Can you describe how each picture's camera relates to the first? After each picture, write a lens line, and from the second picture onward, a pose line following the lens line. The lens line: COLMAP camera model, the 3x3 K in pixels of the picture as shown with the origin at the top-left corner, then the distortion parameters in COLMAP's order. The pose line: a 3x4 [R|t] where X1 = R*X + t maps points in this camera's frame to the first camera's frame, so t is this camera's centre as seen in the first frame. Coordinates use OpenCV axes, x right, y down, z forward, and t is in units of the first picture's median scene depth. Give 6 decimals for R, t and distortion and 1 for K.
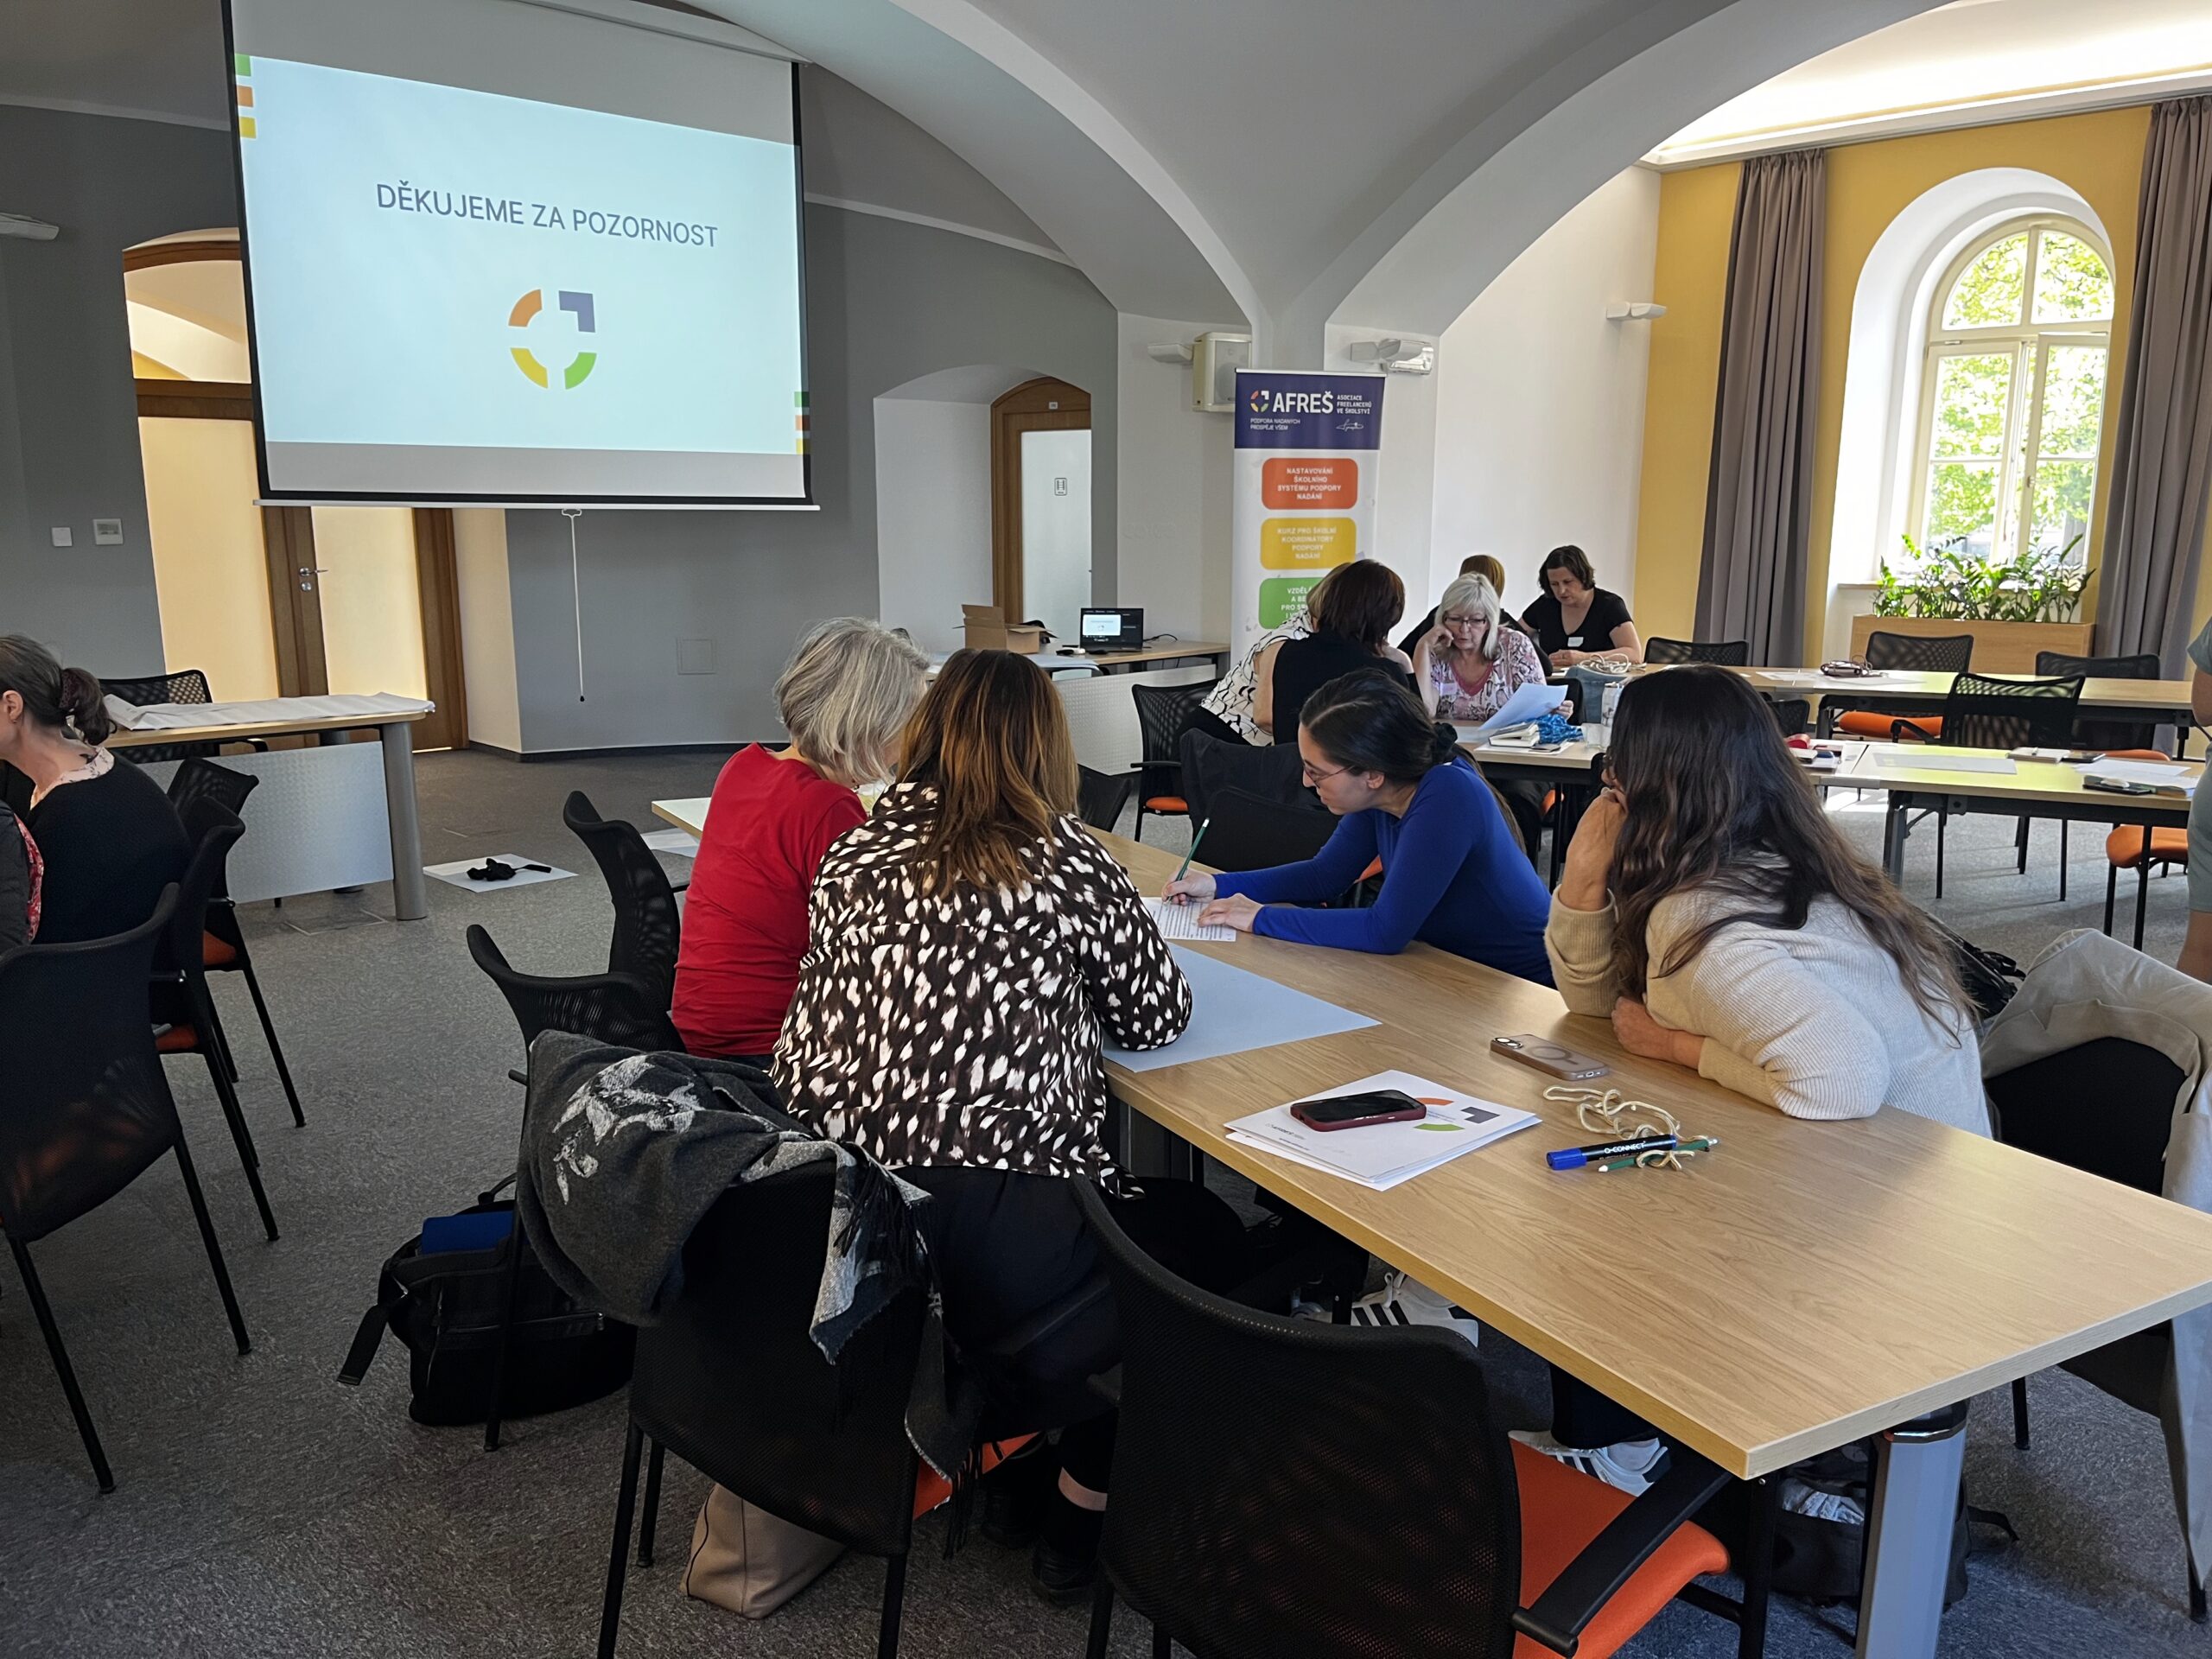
lens RADIAL K [[1684.3, 0, 1106.0], [0, 1684.3, 829.5], [0, 0, 1]] dist [-0.001438, -0.004628]
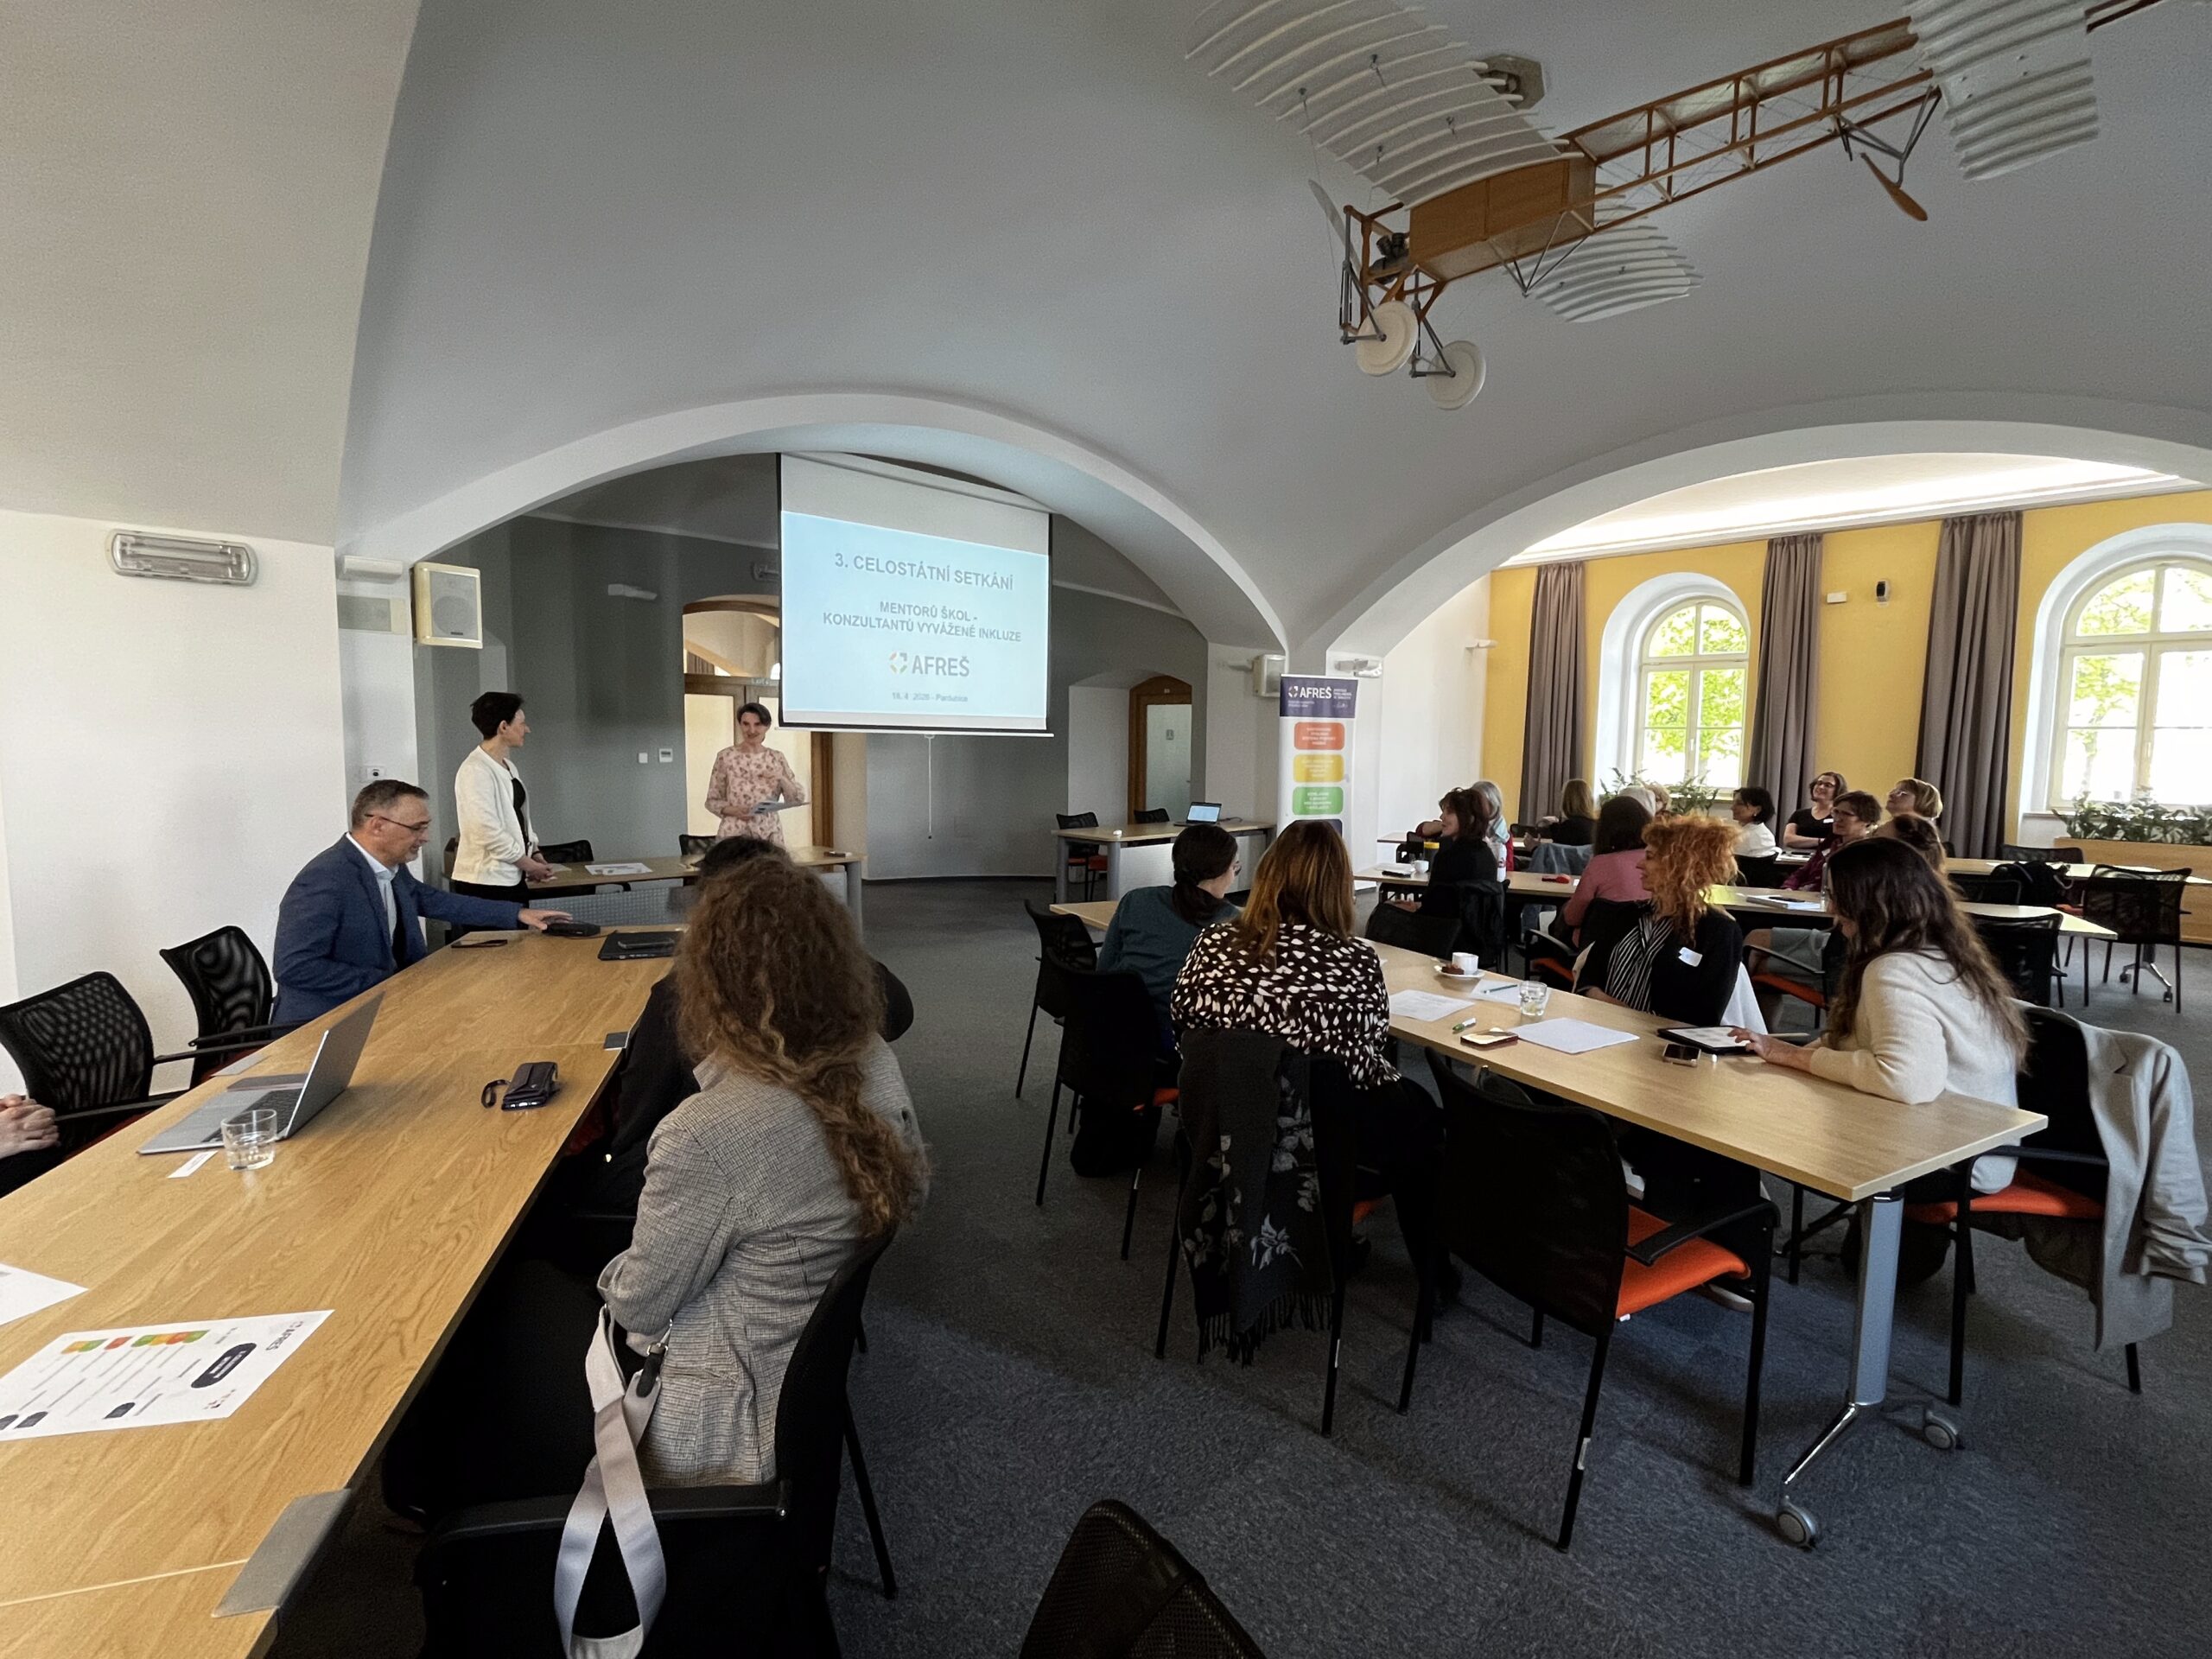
lens RADIAL K [[996.5, 0, 1106.0], [0, 996.5, 829.5], [0, 0, 1]] dist [0.000892, 0.000040]
pose [[0.999918, 0.009897, 0.008118, -0.118694], [-0.009036, 0.994951, -0.099953, 0.006510], [-0.009067, 0.099872, 0.994959, -0.068193]]
